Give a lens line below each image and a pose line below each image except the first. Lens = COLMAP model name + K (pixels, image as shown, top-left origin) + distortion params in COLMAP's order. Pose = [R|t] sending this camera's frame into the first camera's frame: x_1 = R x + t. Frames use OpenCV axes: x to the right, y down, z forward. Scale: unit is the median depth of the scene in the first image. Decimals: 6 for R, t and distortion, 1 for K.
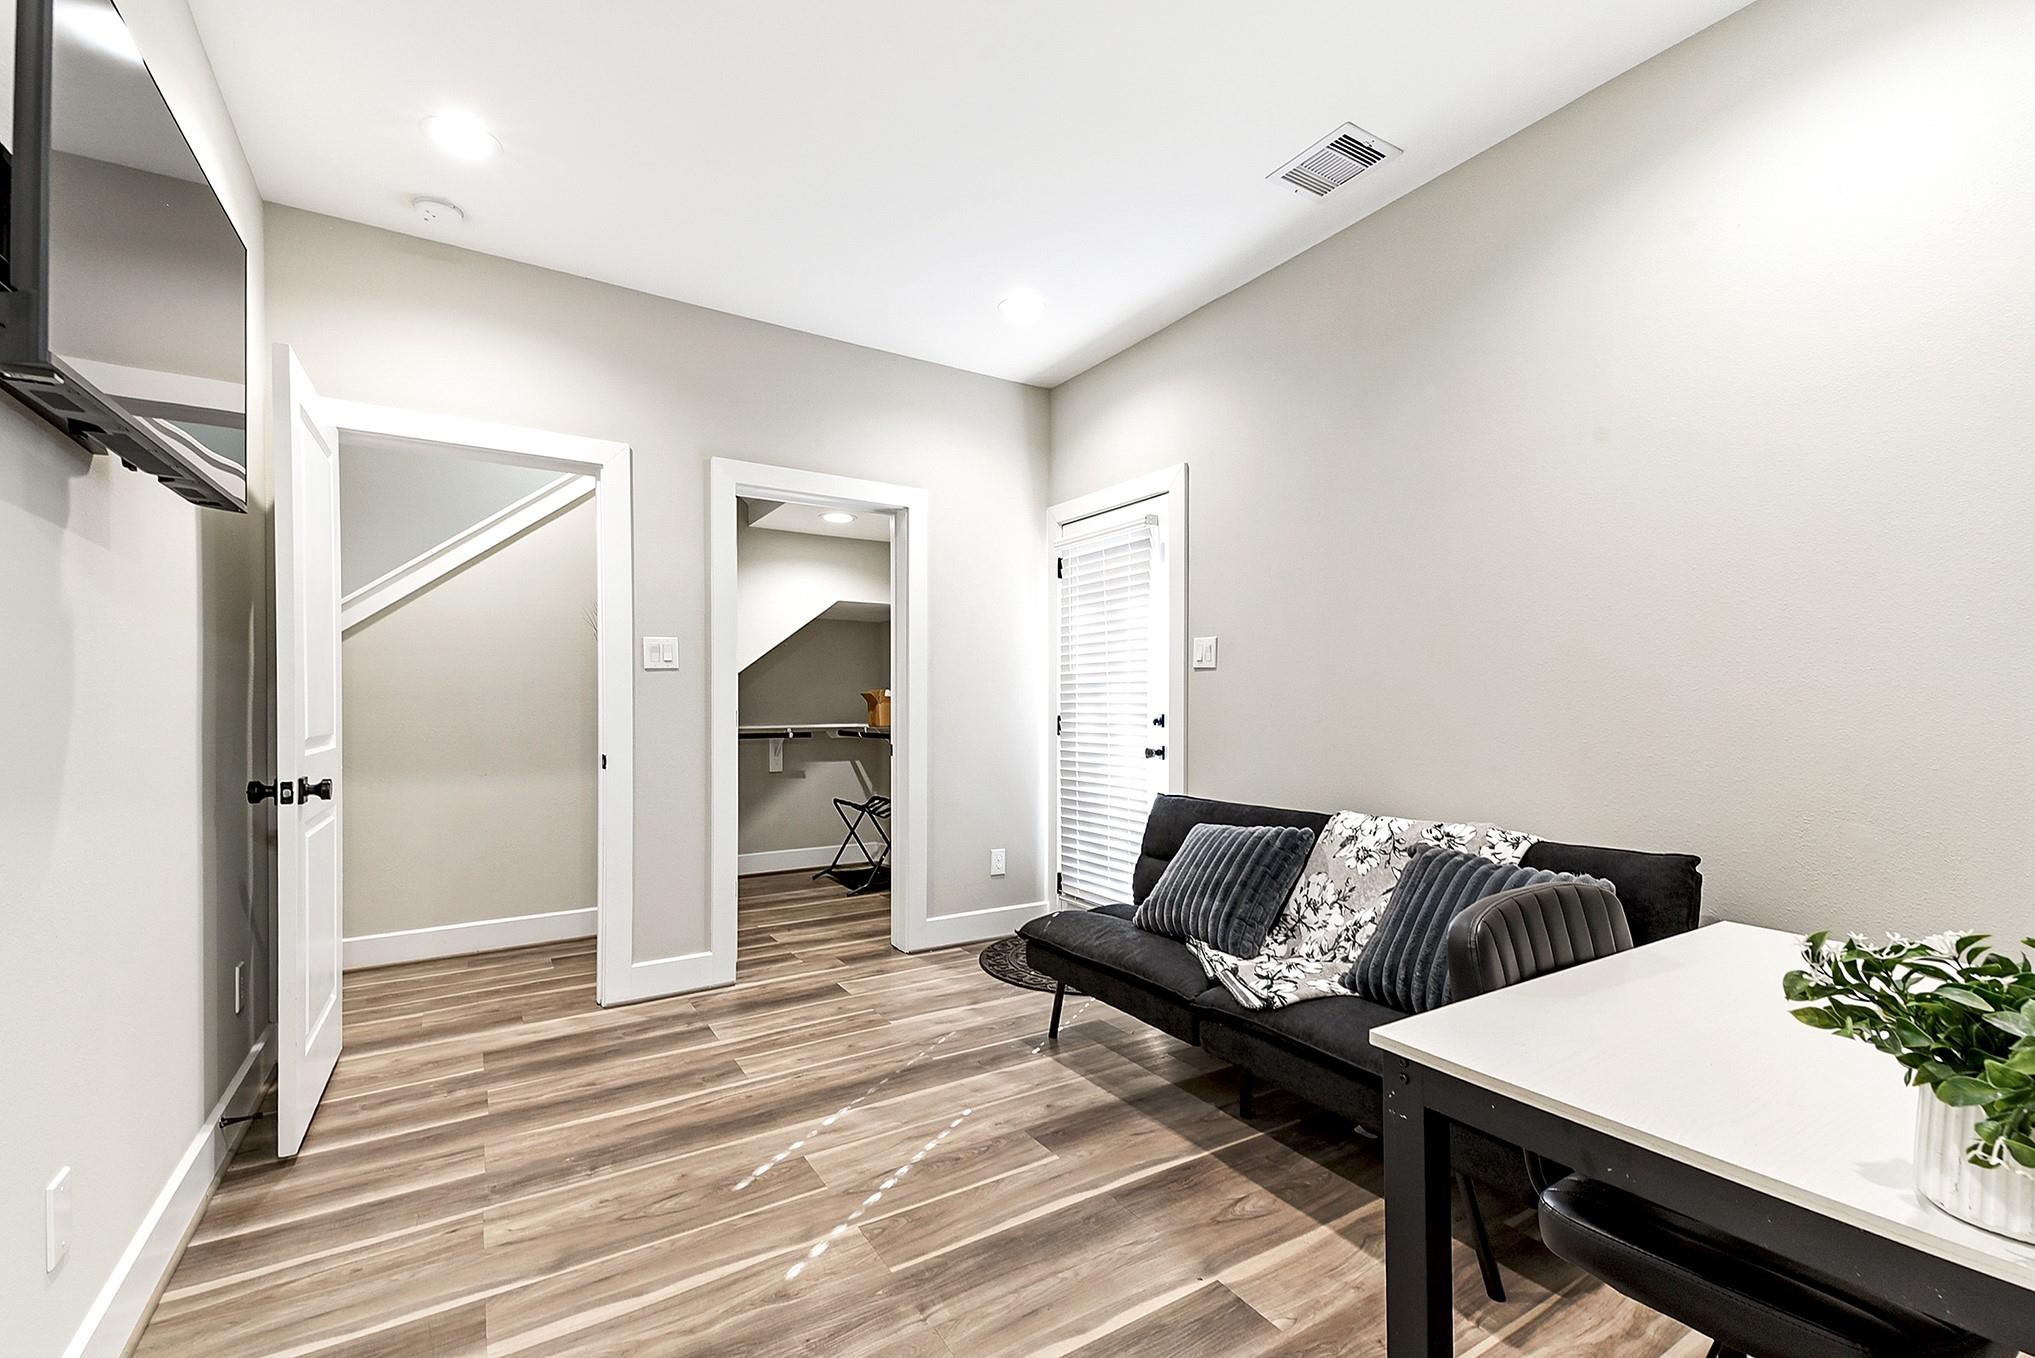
lens RADIAL K [[870.8, 0, 1018.3], [0, 870.8, 698.0], [0, 0, 1]] dist [0.045164, -0.013484]
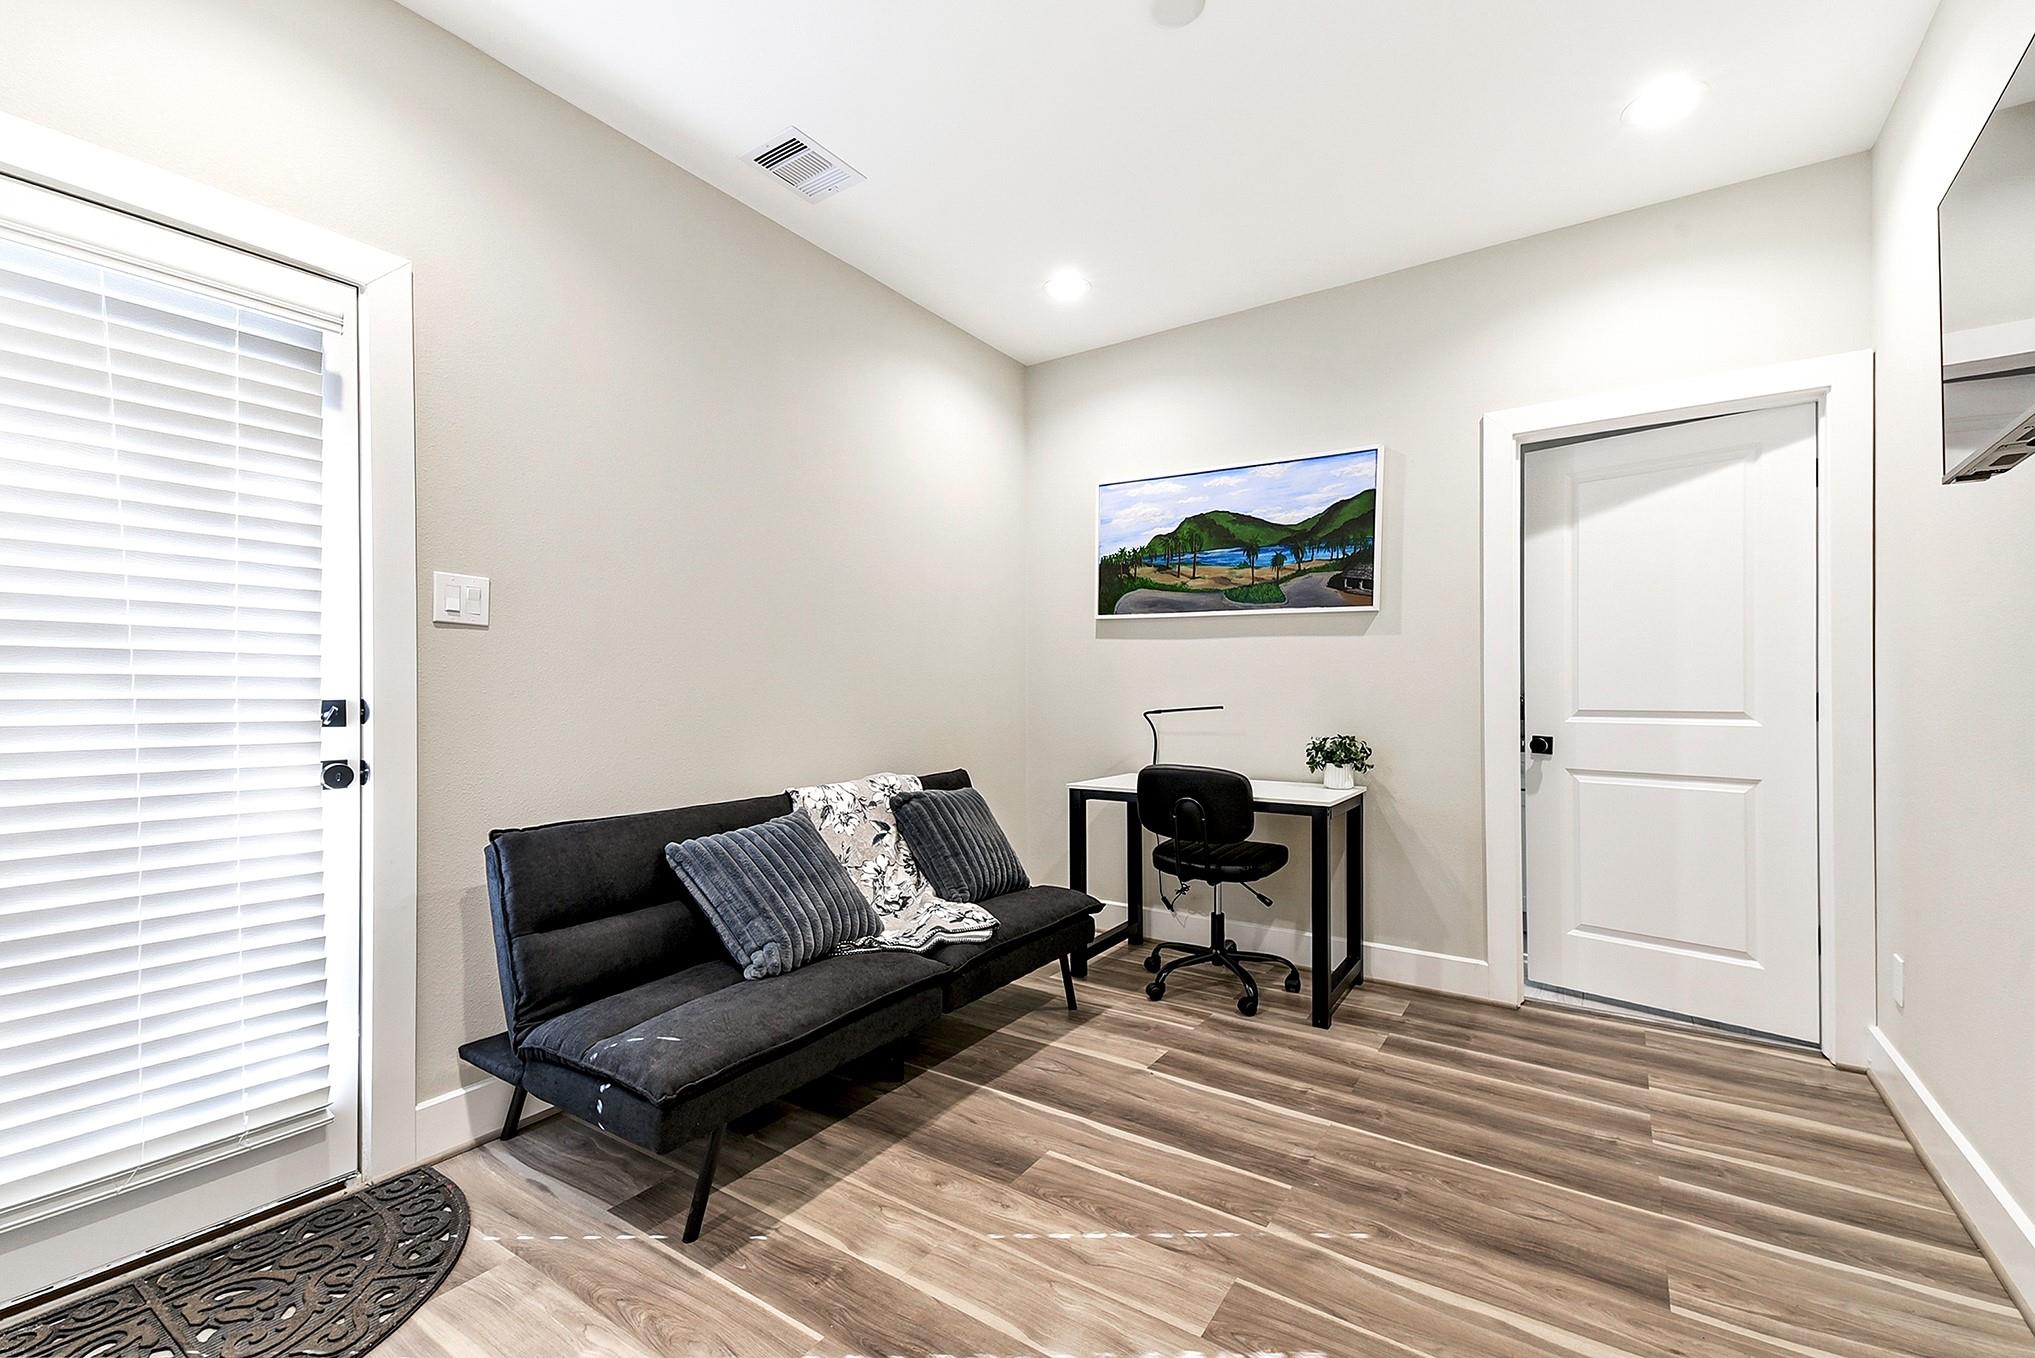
lens RADIAL K [[870.8, 0, 1019.1], [0, 870.8, 683.0], [0, 0, 1]] dist [0.045164, -0.013484]
pose [[-0.407600, 0.004665, 0.913149, -0.832893], [-0.010862, 0.999891, -0.009957, 0.014460], [-0.913096, -0.013977, -0.407505, 1.435242]]
